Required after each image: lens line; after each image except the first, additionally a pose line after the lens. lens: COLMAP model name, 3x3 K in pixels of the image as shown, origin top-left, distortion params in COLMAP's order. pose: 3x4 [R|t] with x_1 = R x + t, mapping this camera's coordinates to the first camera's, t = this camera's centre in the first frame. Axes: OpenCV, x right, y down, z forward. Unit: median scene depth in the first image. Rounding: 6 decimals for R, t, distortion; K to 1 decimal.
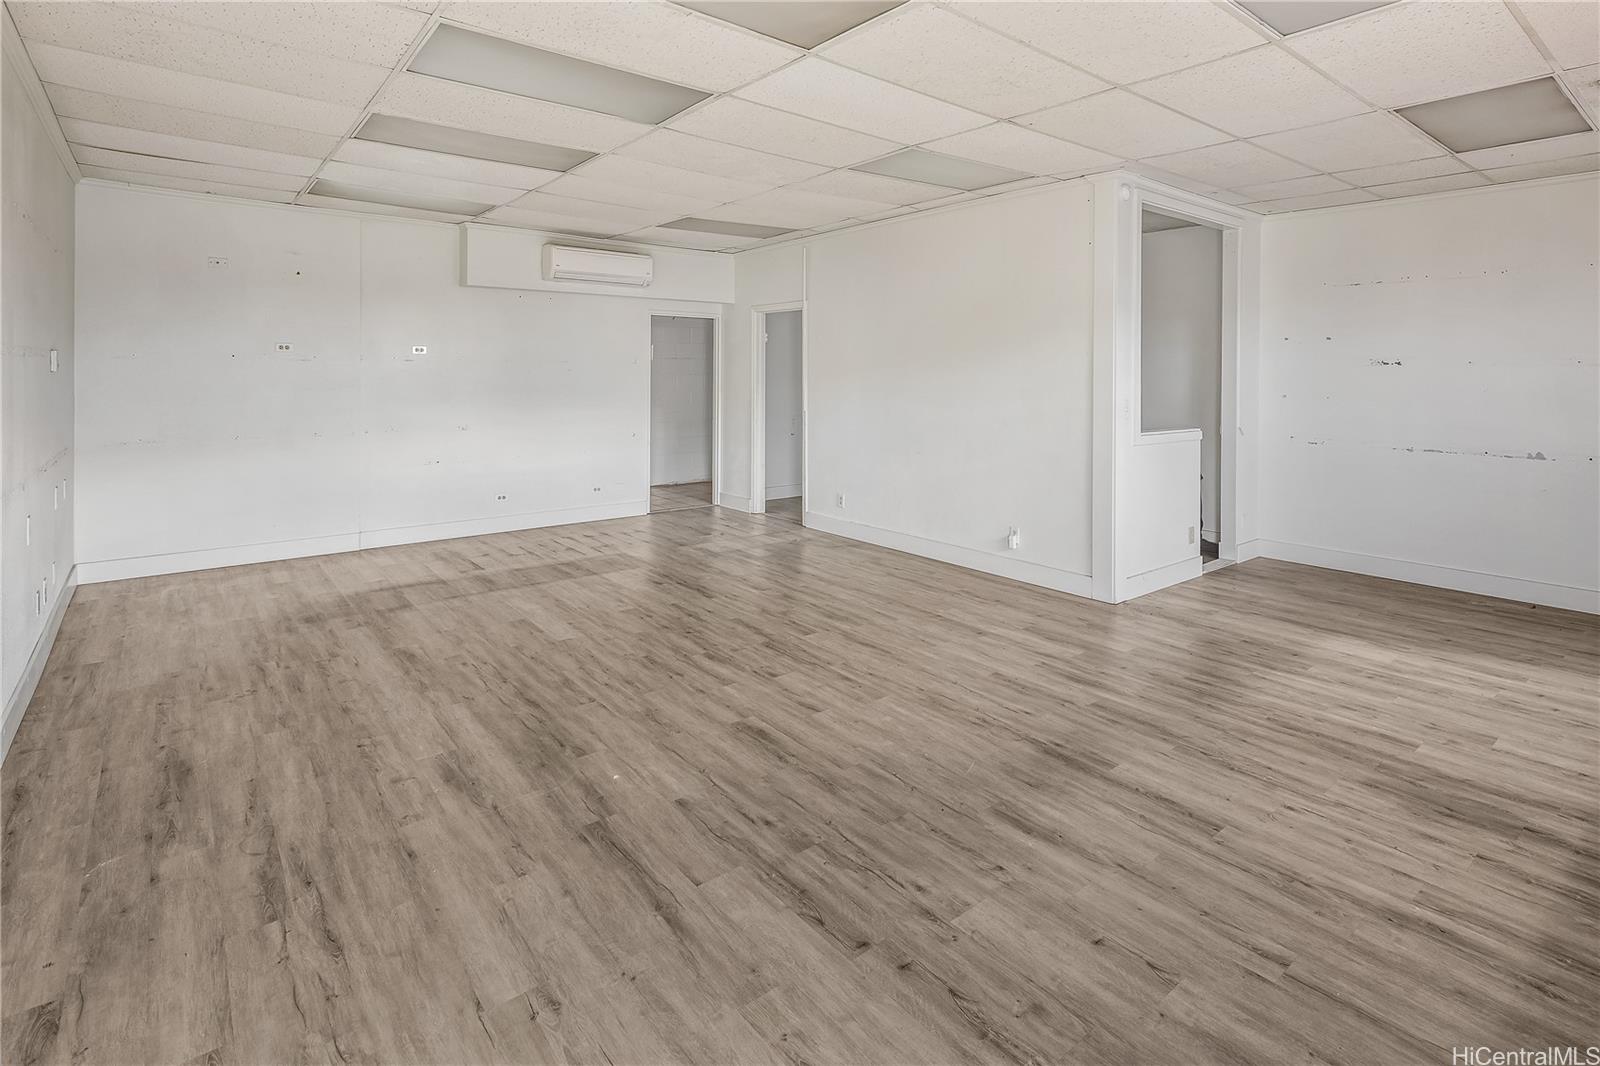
lens RADIAL K [[785.6, 0, 803.9], [0, 785.6, 390.3], [0, 0, 1]] dist [0.001910, -0.001948]
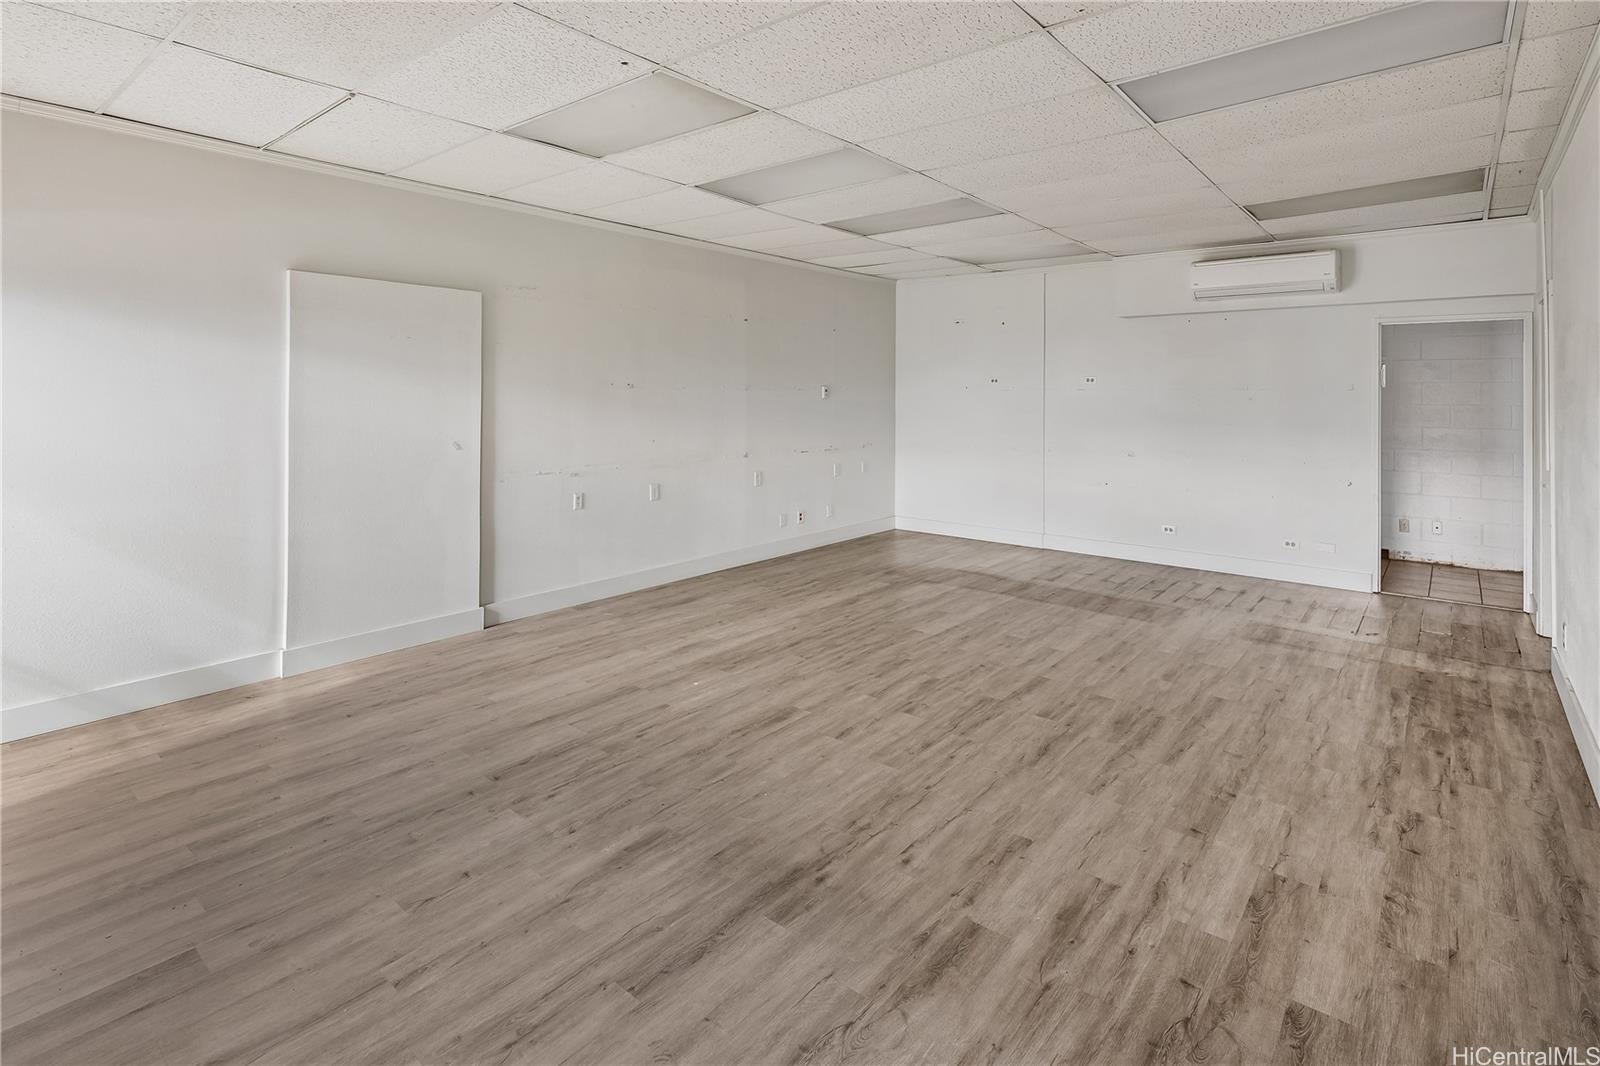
lens RADIAL K [[779.9, 0, 796.1], [0, 779.9, 395.6], [0, 0, 1]] dist [-0.001121, -0.000588]
pose [[0.201337, 0.000810, -0.979522, 1.241271], [-0.031771, 0.999479, -0.005704, -0.022663], [0.979007, 0.032269, 0.201257, 0.936919]]
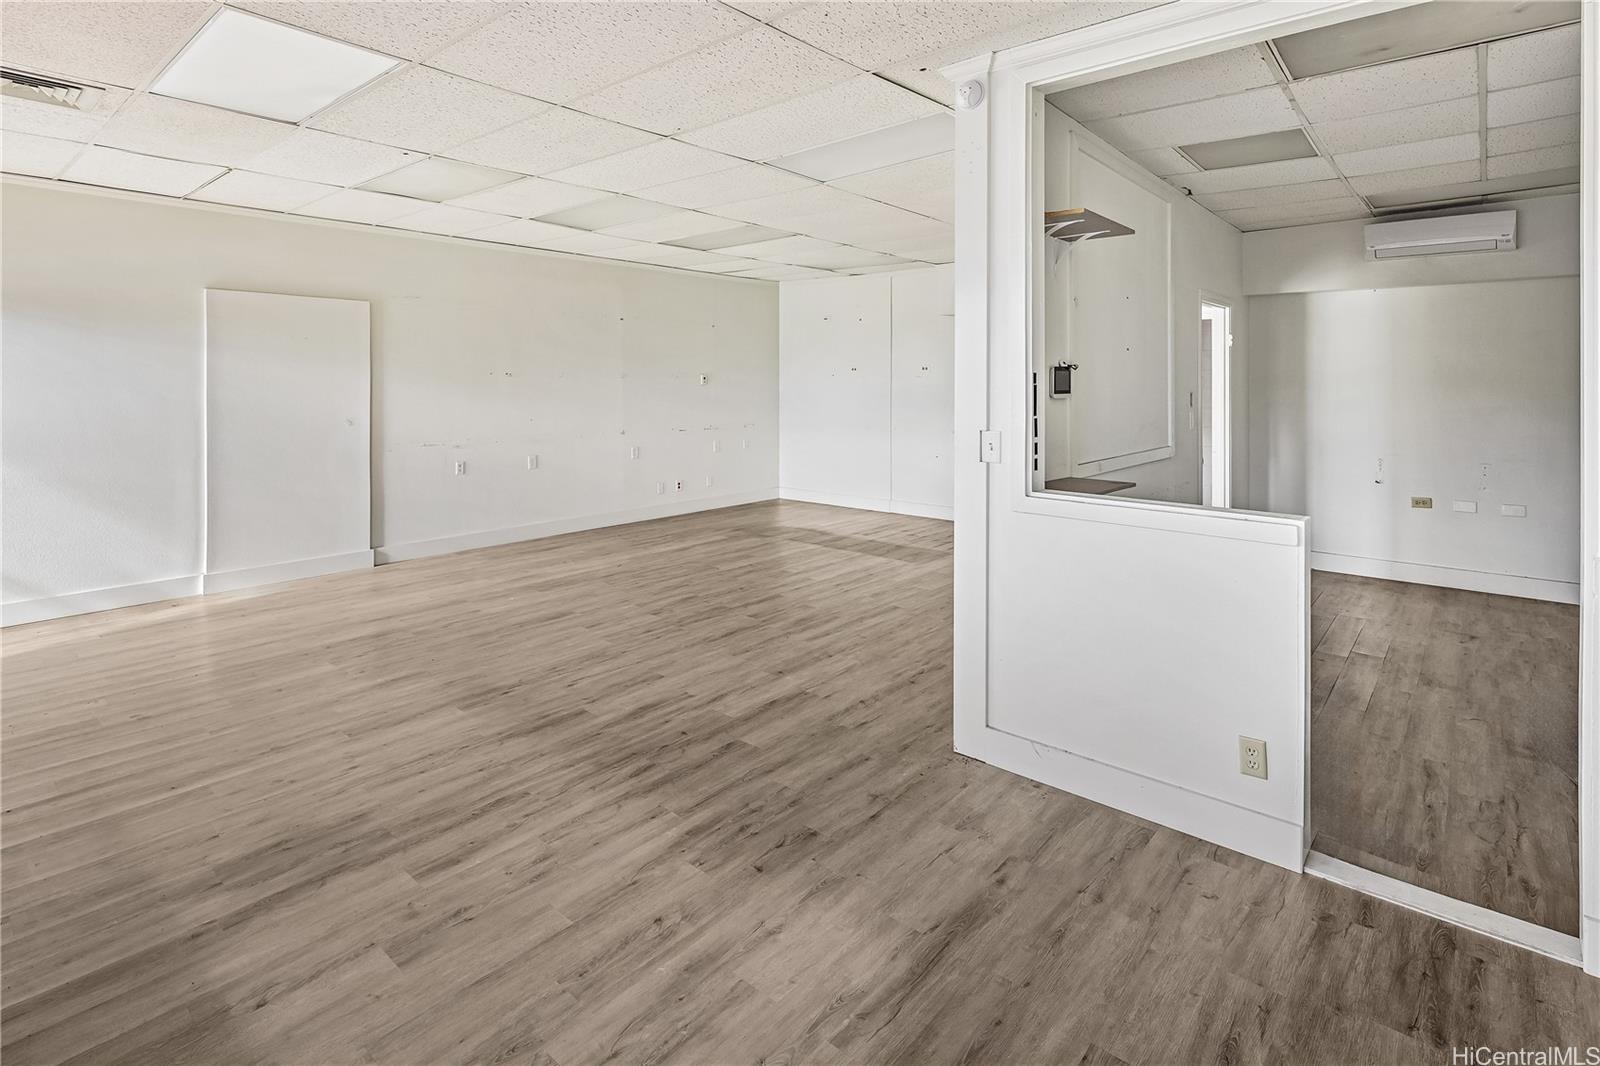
lens RADIAL K [[785.6, 0, 803.9], [0, 785.6, 390.3], [0, 0, 1]] dist [0.001910, -0.001948]
pose [[0.188723, 0.007285, -0.982003, 1.834948], [-0.026930, 0.999635, 0.002241, -0.027986], [0.981661, 0.026023, 0.188850, 1.401583]]
